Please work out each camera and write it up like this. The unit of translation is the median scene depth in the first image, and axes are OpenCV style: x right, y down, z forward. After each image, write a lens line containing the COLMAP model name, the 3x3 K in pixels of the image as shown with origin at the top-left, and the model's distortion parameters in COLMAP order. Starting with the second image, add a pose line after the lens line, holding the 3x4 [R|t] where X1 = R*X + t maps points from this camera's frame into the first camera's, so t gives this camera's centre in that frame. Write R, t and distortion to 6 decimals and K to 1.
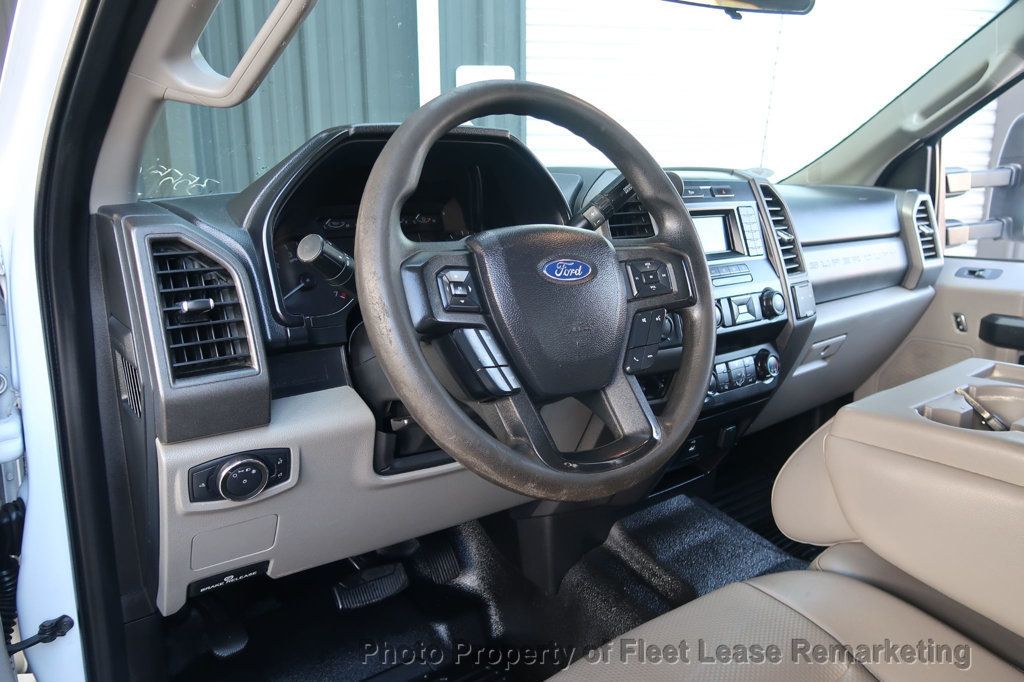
lens RADIAL K [[707.2, 0, 508.7], [0, 707.2, 336.6], [0, 0, 1]] dist [-0.025150, 0.009719]
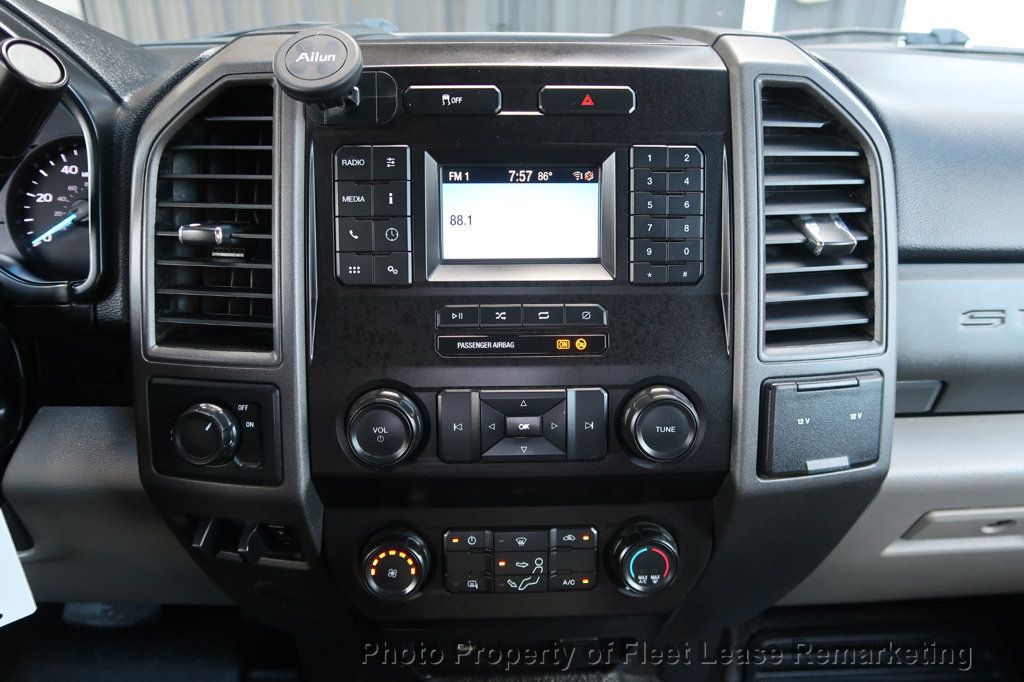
lens RADIAL K [[707.2, 0, 508.7], [0, 707.2, 336.6], [0, 0, 1]] dist [-0.025150, 0.009719]
pose [[0.817402, 0.239154, -0.524080, 0.506143], [-0.131355, 0.963164, 0.234649, -0.170967], [0.560892, -0.122962, 0.818707, 0.676298]]
